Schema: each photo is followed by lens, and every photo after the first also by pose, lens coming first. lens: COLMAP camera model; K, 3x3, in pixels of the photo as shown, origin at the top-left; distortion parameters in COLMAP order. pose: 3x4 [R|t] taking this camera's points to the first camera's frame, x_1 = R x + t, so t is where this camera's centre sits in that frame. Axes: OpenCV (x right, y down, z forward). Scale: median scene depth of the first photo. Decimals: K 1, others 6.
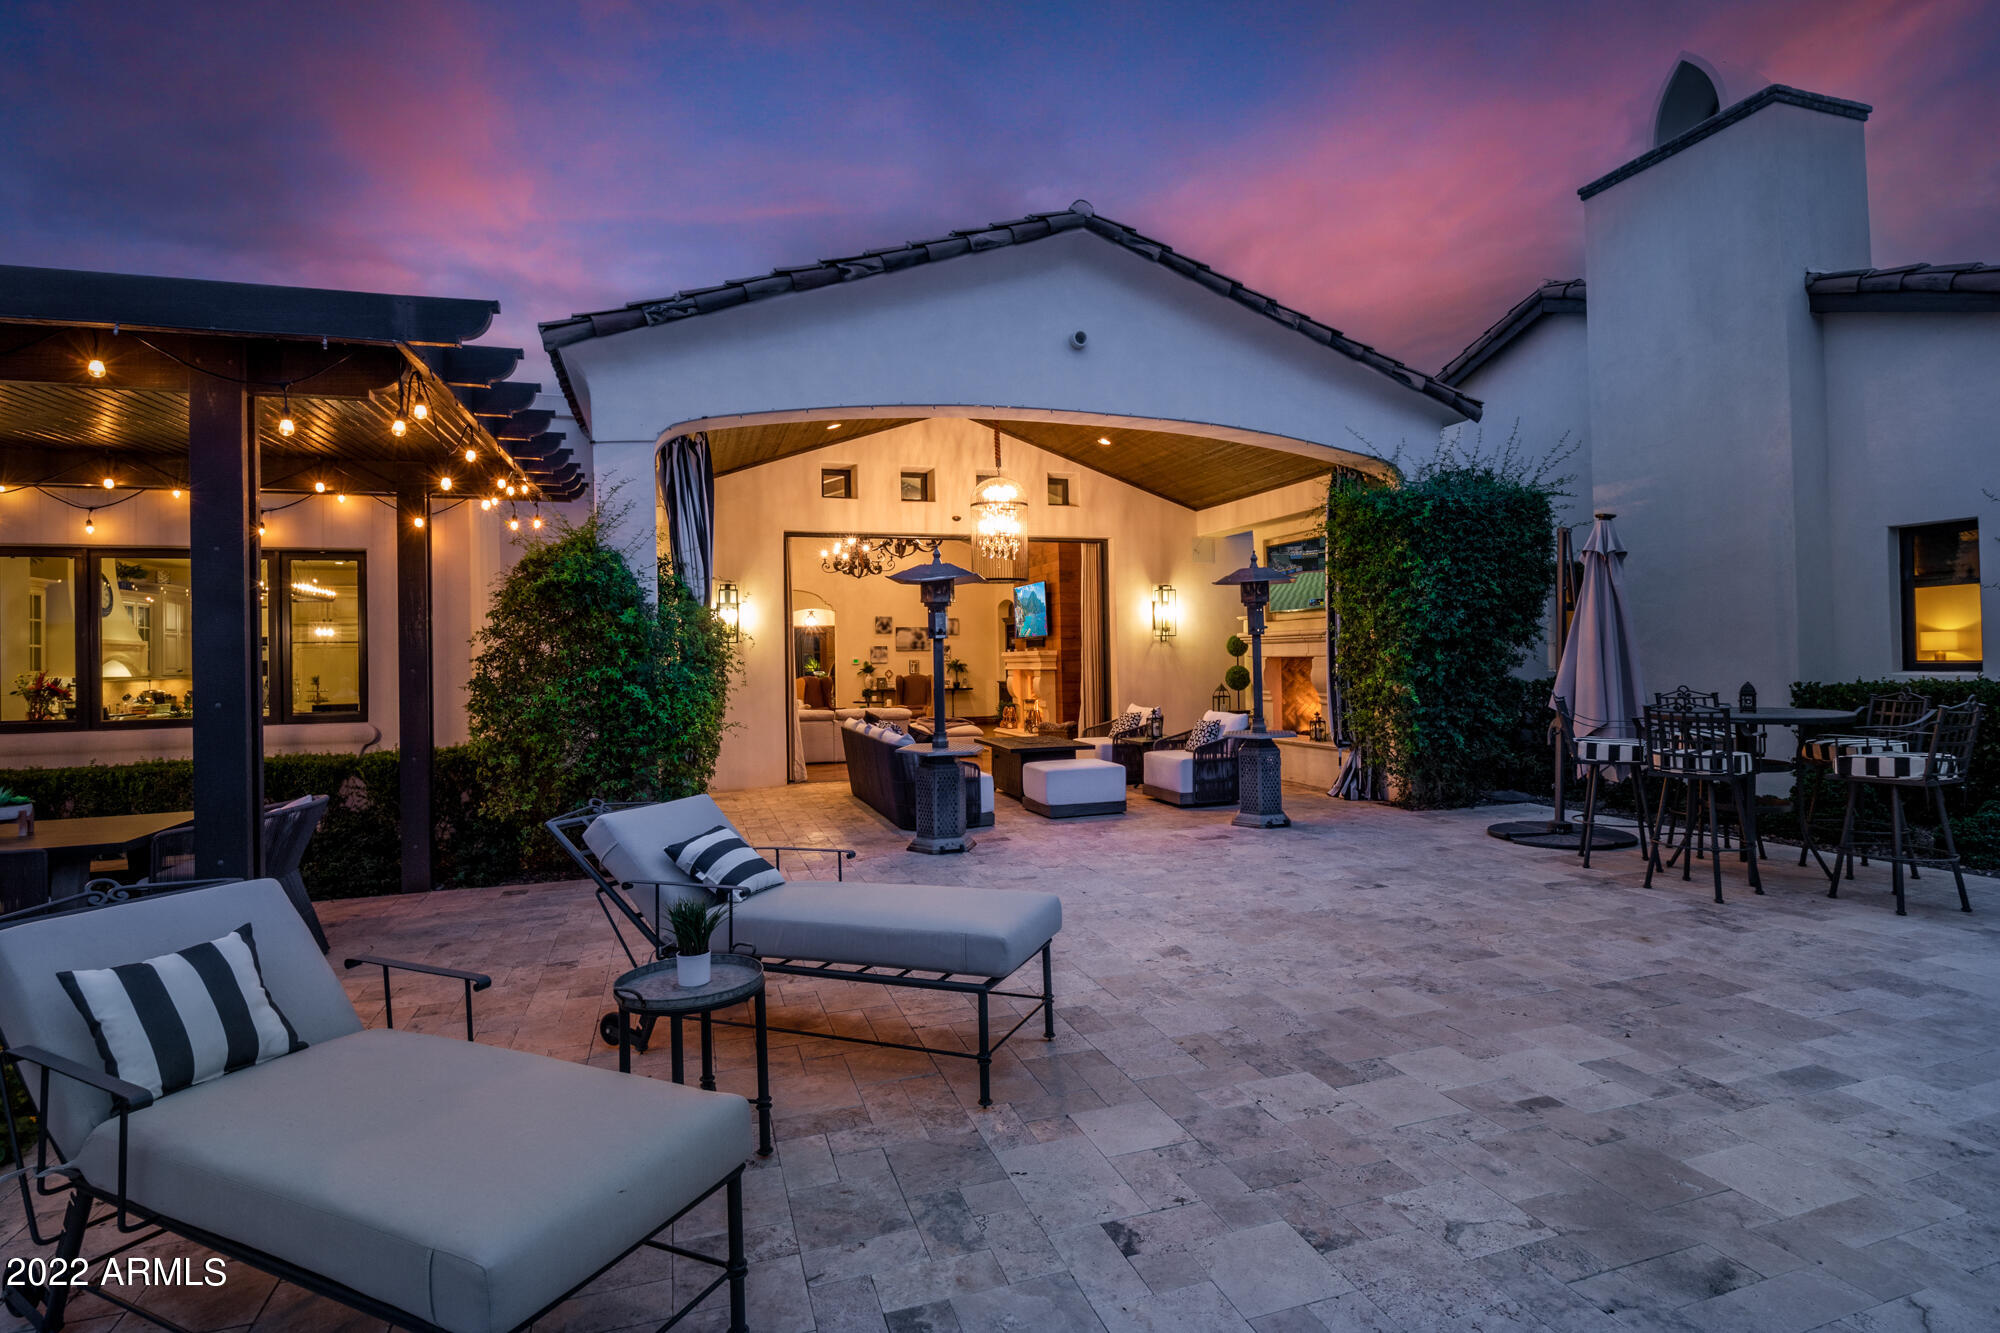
lens RADIAL K [[986.5, 0, 1003.1], [0, 986.5, 665.6], [0, 0, 1]] dist [-0.021399, -0.000581]
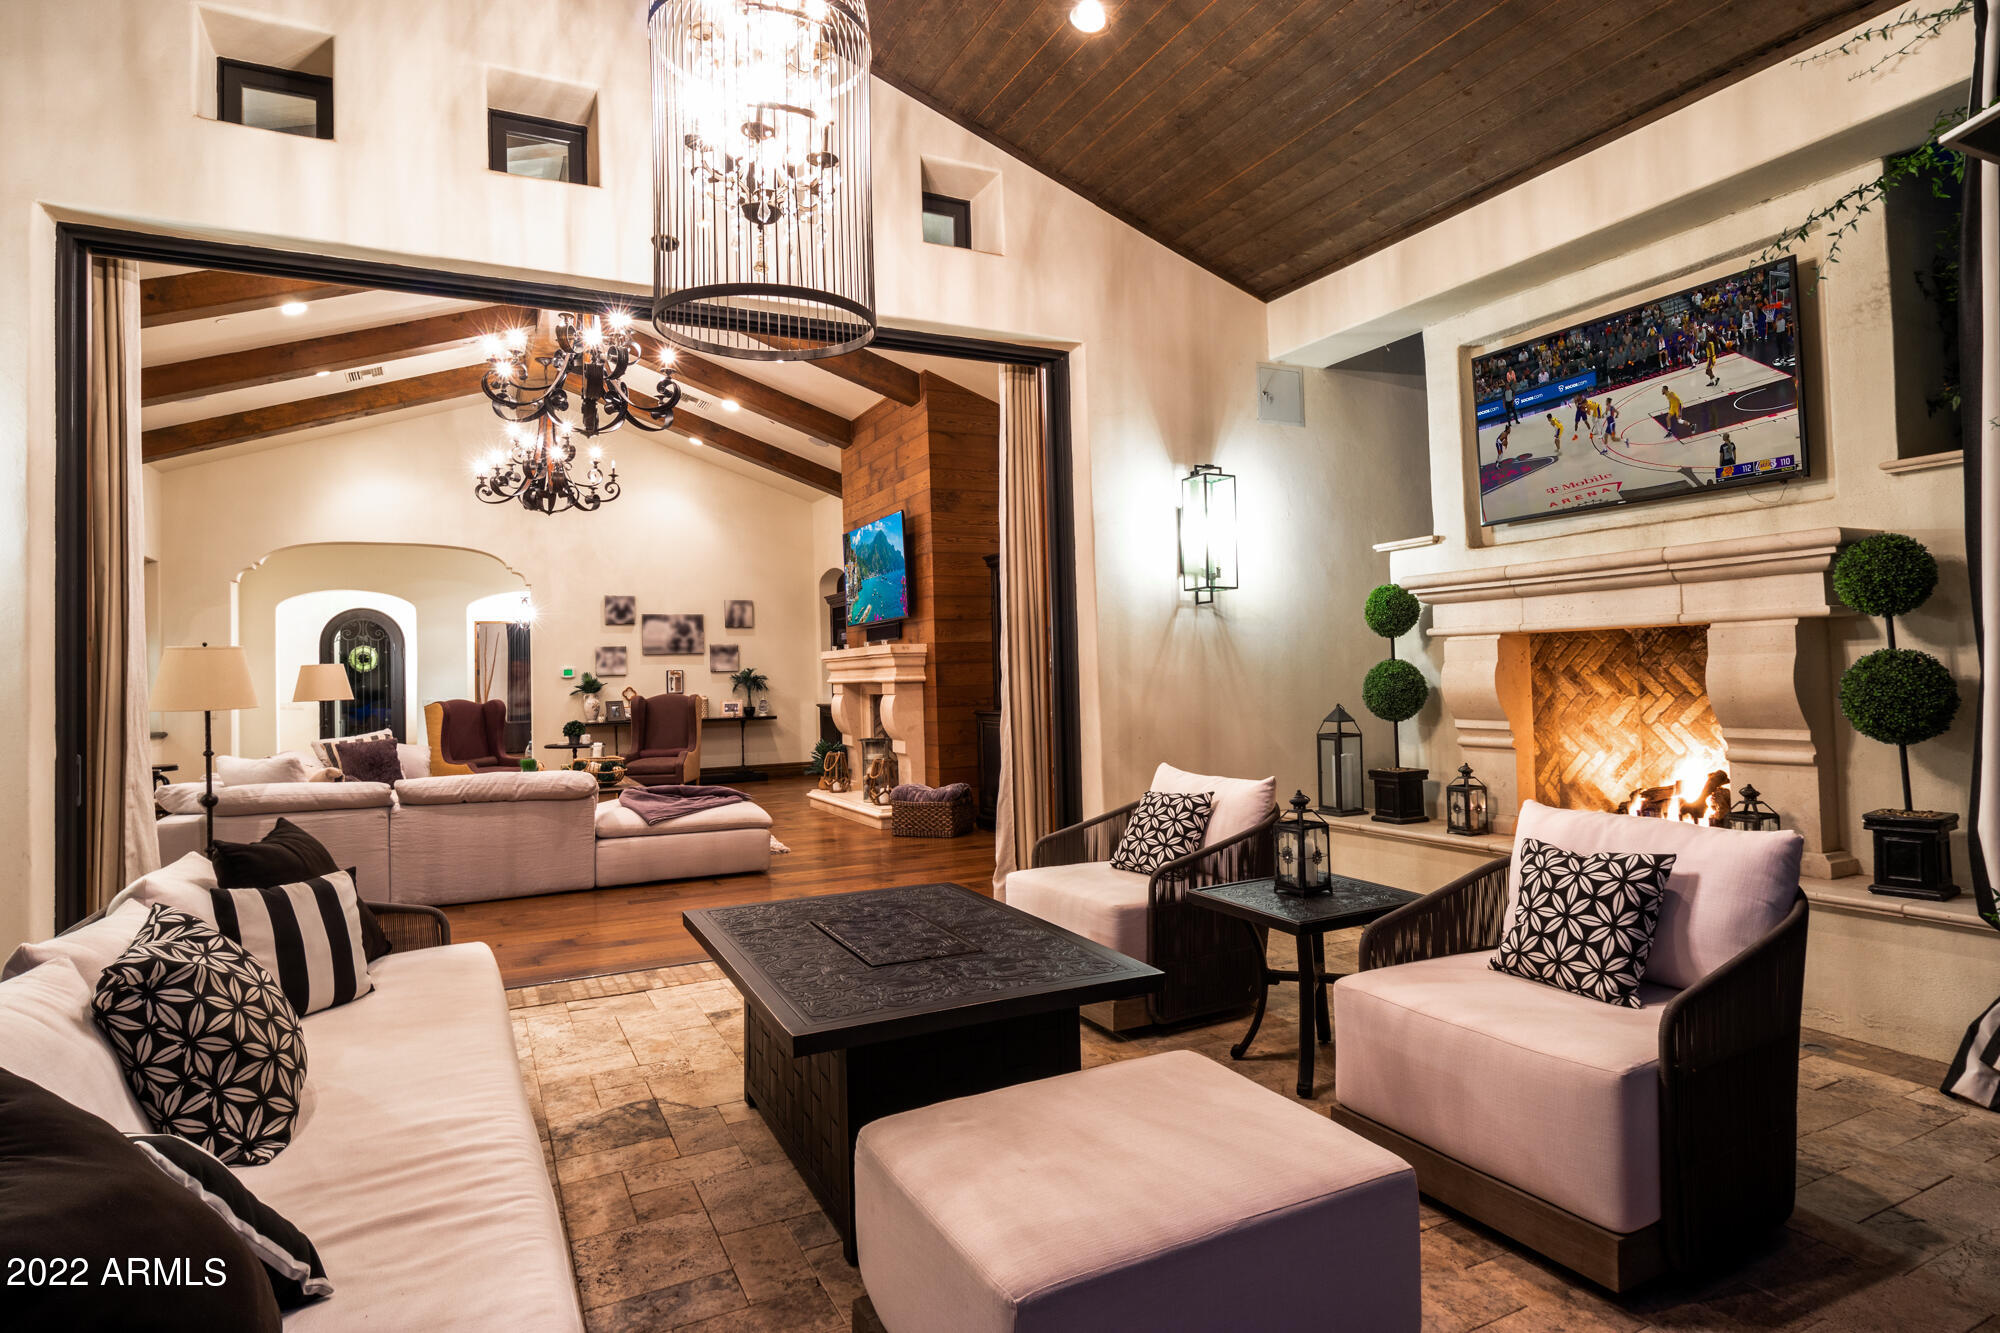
lens RADIAL K [[1096.6, 0, 1014.3], [0, 1096.6, 603.3], [0, 0, 1]] dist [-0.005293, -0.000360]
pose [[0.987738, -0.000619, 0.156121, 0.013637], [0.012006, 0.997332, -0.071998, 0.007387], [-0.155660, 0.072990, 0.985110, 0.559283]]
